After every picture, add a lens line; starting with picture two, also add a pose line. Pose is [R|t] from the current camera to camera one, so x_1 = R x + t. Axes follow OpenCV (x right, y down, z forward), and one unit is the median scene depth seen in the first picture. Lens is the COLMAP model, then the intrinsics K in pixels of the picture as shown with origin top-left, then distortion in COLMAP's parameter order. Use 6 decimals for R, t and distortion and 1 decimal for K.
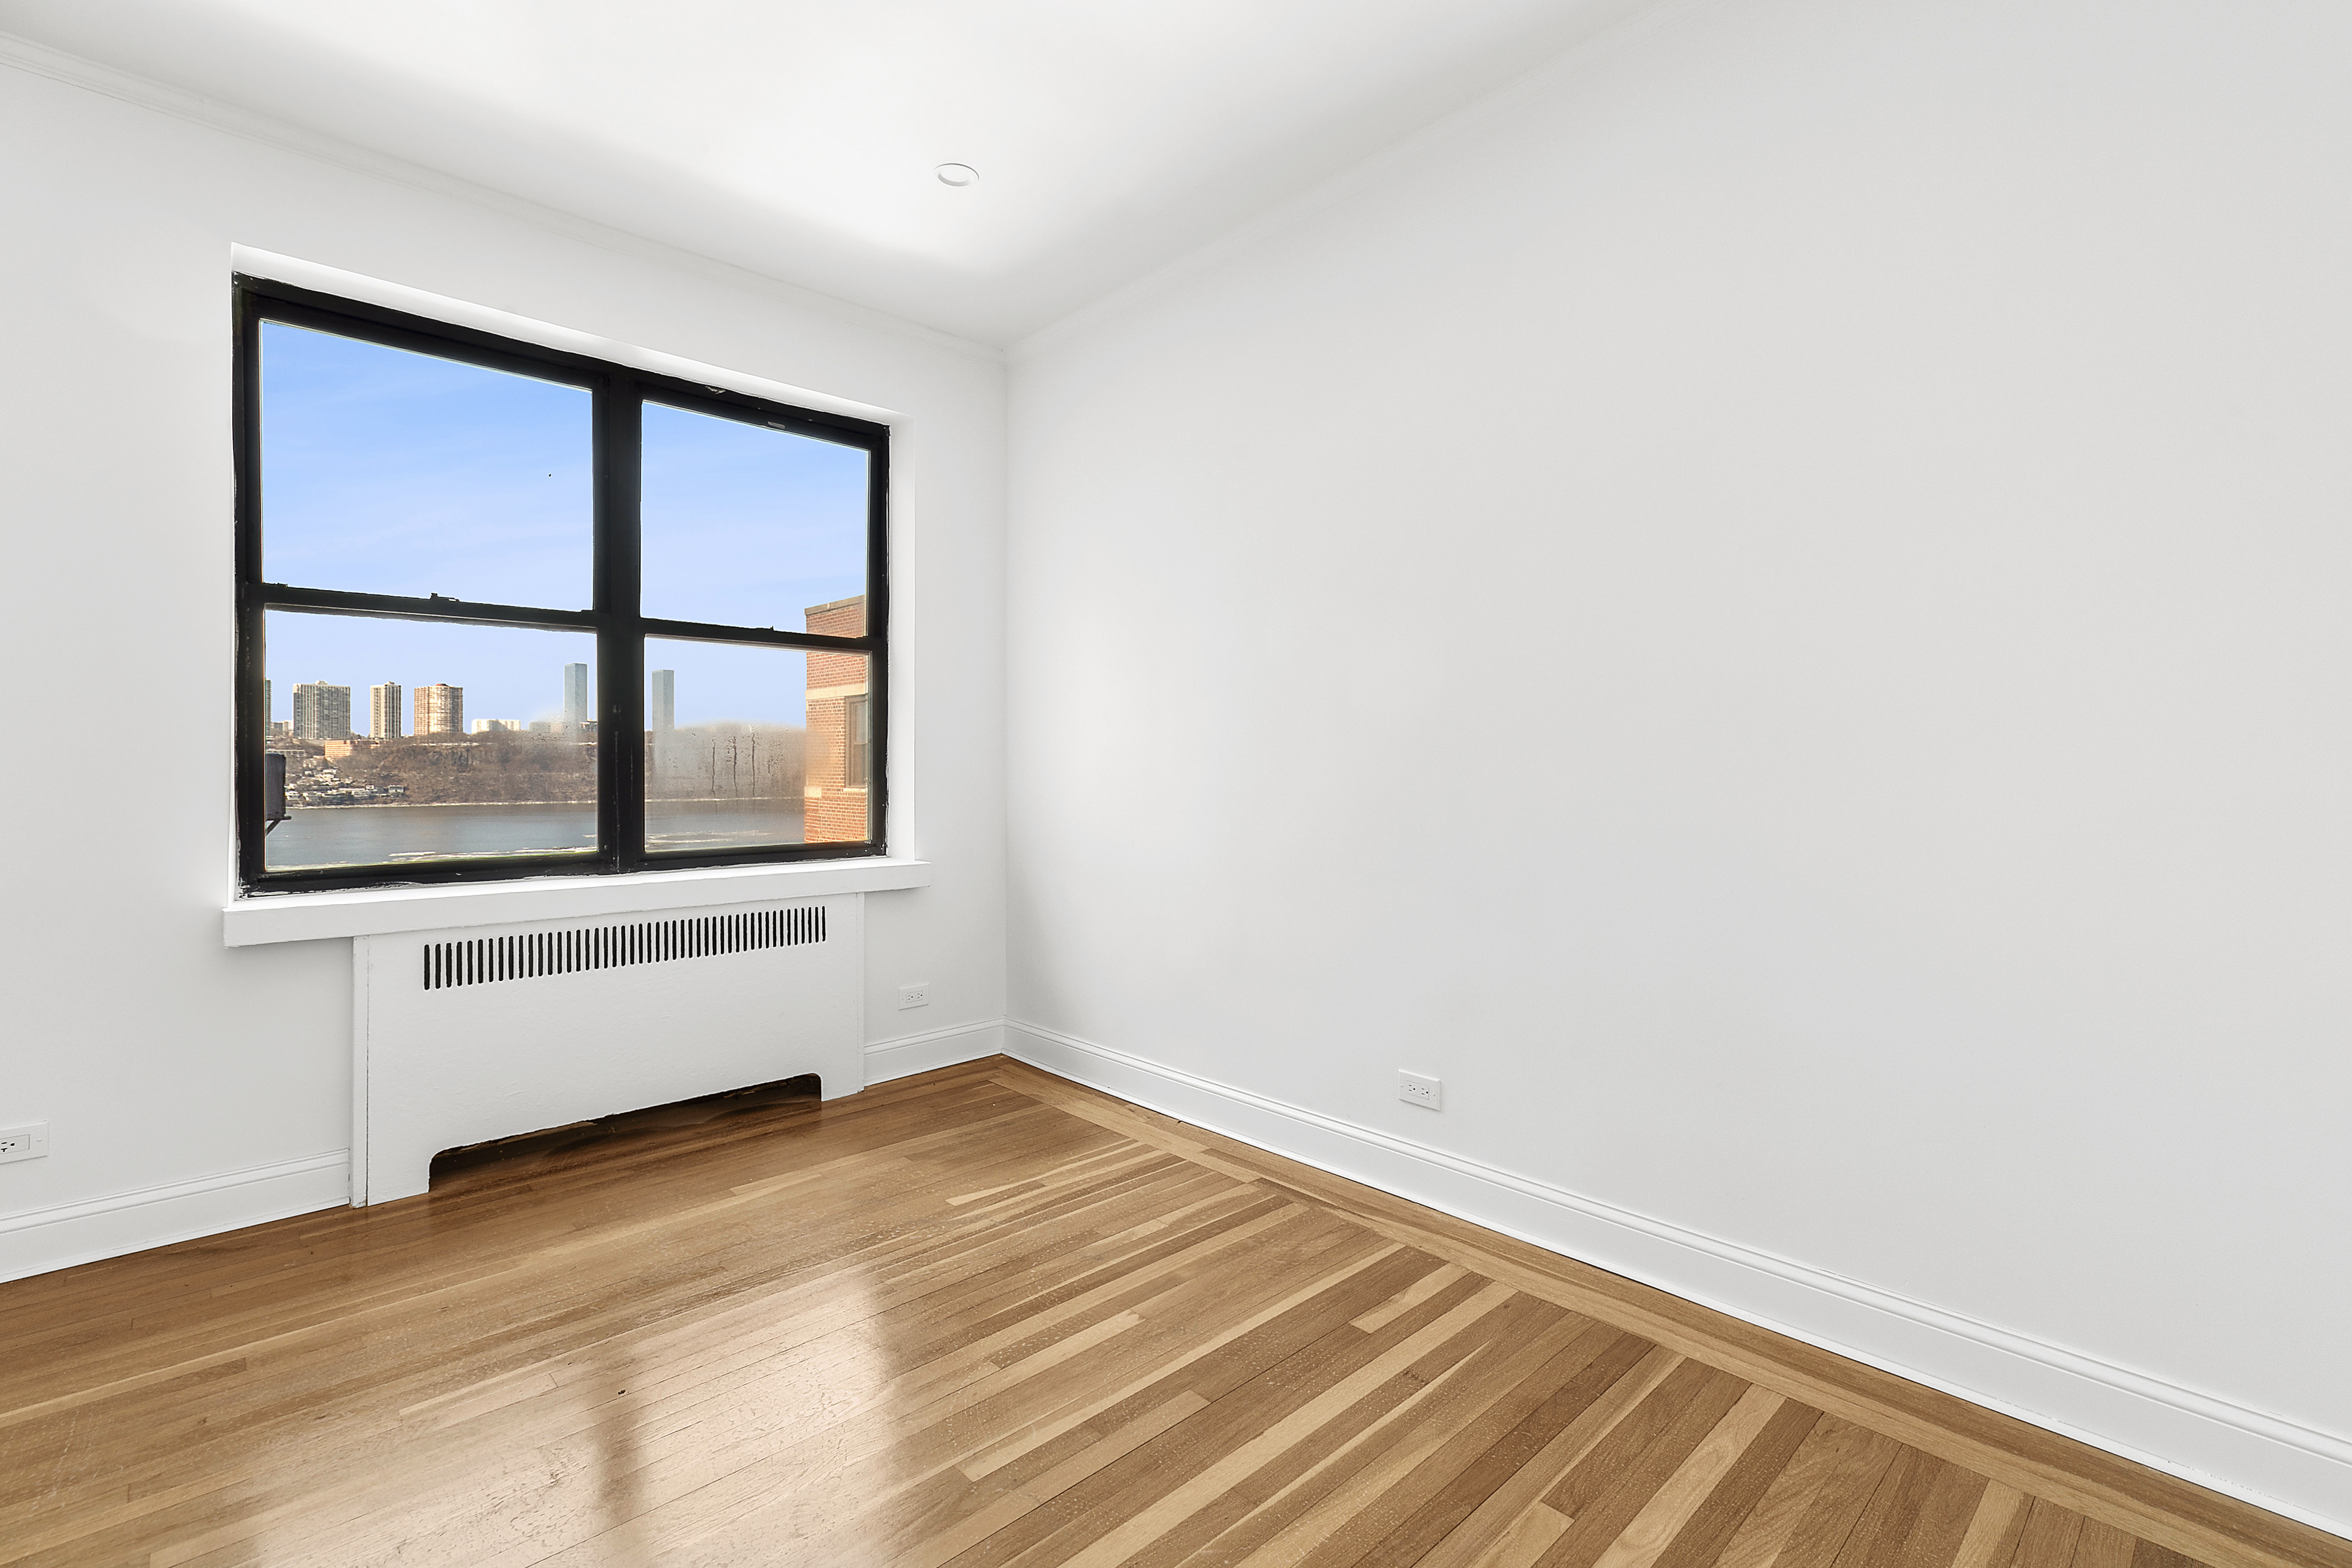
lens RADIAL K [[1070.3, 0, 1179.5], [0, 1070.3, 778.4], [0, 0, 1]] dist [0.009817, -0.001240]
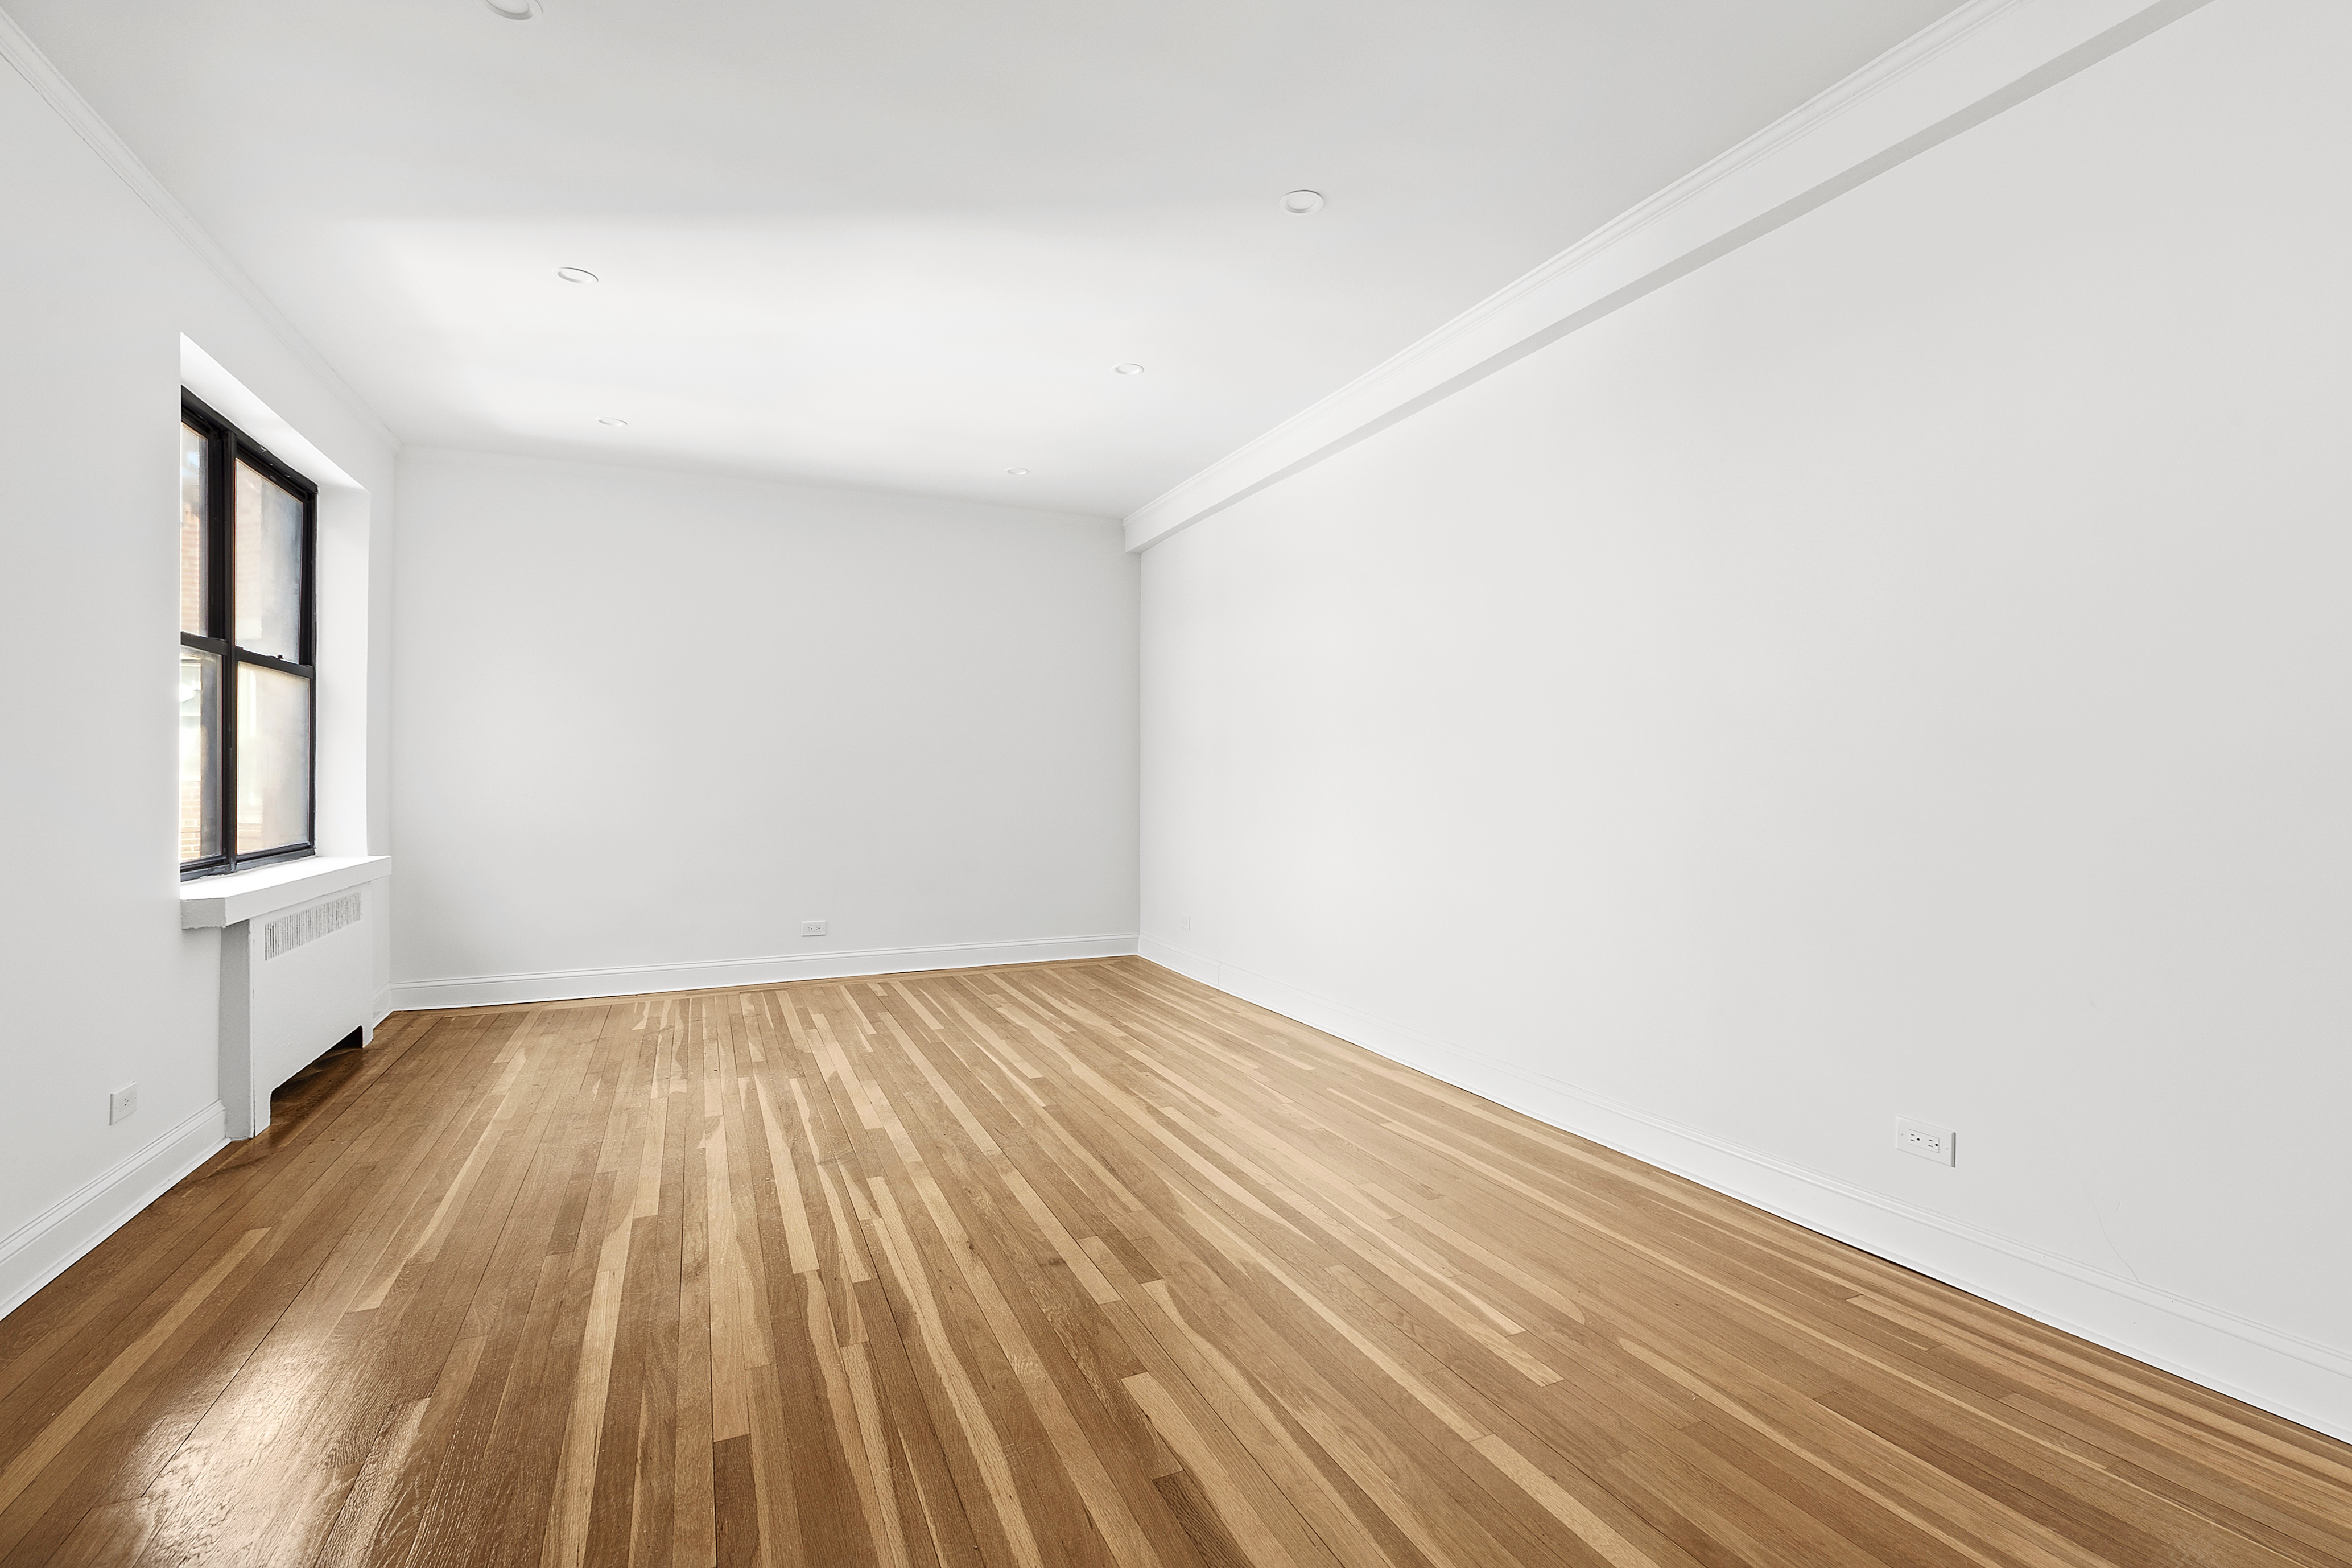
lens RADIAL K [[1070.3, 0, 1187.9], [0, 1070.3, 762.3], [0, 0, 1]] dist [0.009817, -0.001240]
pose [[0.342703, 0.006319, 0.939423, -1.229670], [0.010140, 0.999894, -0.010425, -0.007145], [-0.939389, 0.013098, 0.342603, -0.345401]]
